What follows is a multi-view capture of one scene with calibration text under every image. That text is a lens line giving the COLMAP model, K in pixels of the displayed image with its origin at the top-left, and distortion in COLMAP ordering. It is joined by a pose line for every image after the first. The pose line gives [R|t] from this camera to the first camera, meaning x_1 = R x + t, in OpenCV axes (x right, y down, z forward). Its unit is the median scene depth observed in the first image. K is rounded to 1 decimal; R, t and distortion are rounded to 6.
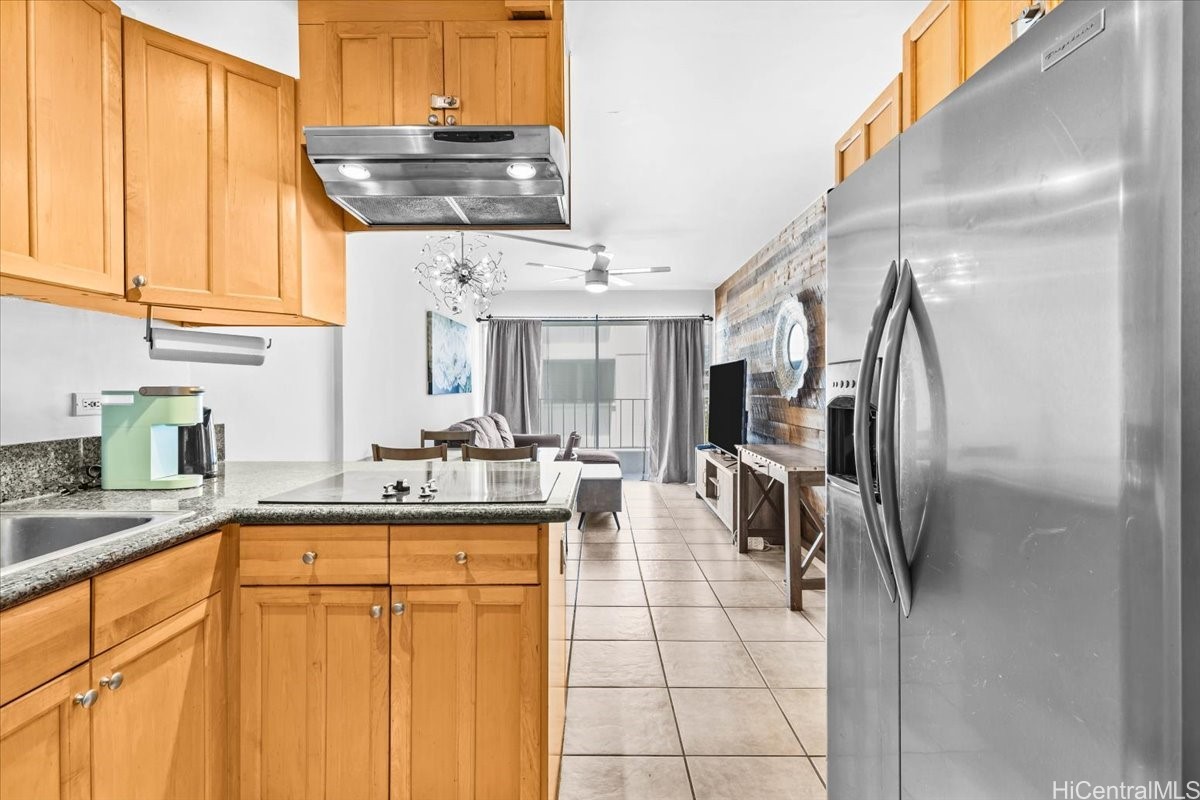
lens RADIAL K [[547.5, 0, 599.5], [0, 547.5, 391.3], [0, 0, 1]] dist [0.010906, -0.002767]
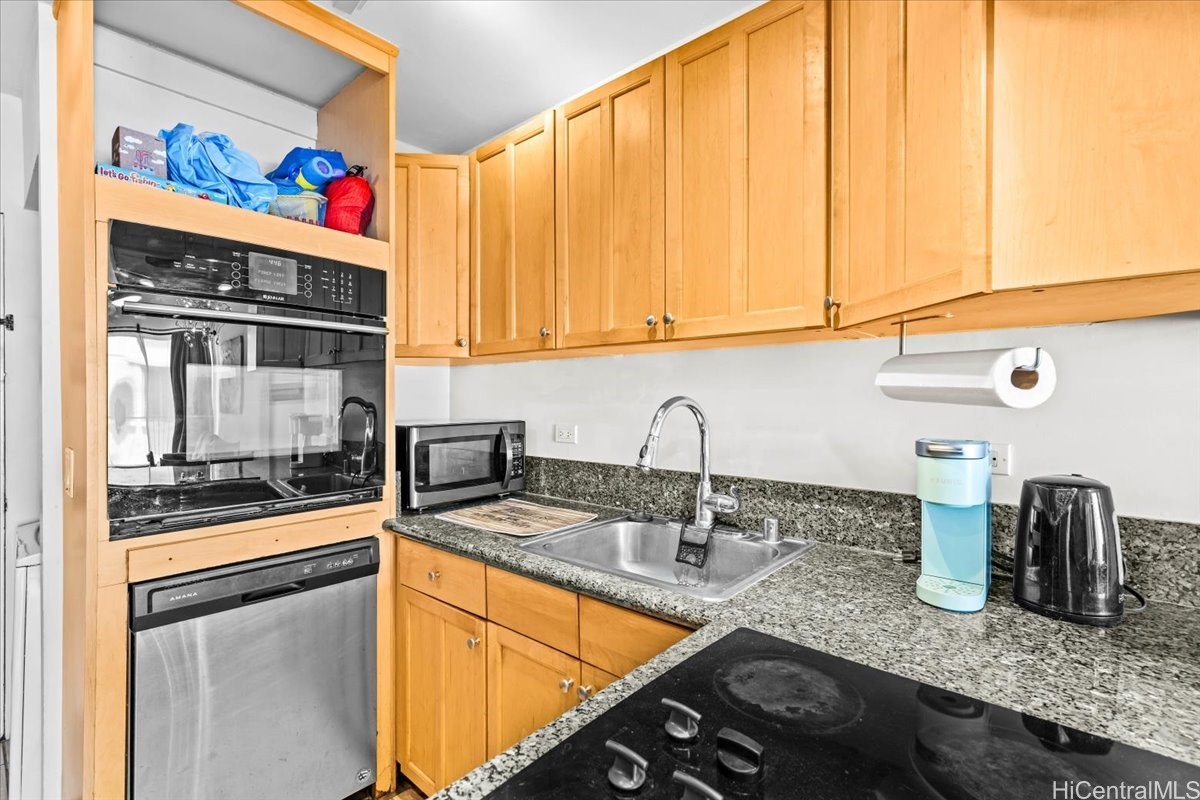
lens RADIAL K [[547.5, 0, 574.4], [0, 547.5, 412.1], [0, 0, 1]] dist [0.010906, -0.002767]
pose [[-0.682795, 0.015114, -0.730453, -0.011425], [-0.007117, 0.999601, 0.027336, -0.052818], [0.730575, 0.023863, -0.682415, 1.051558]]
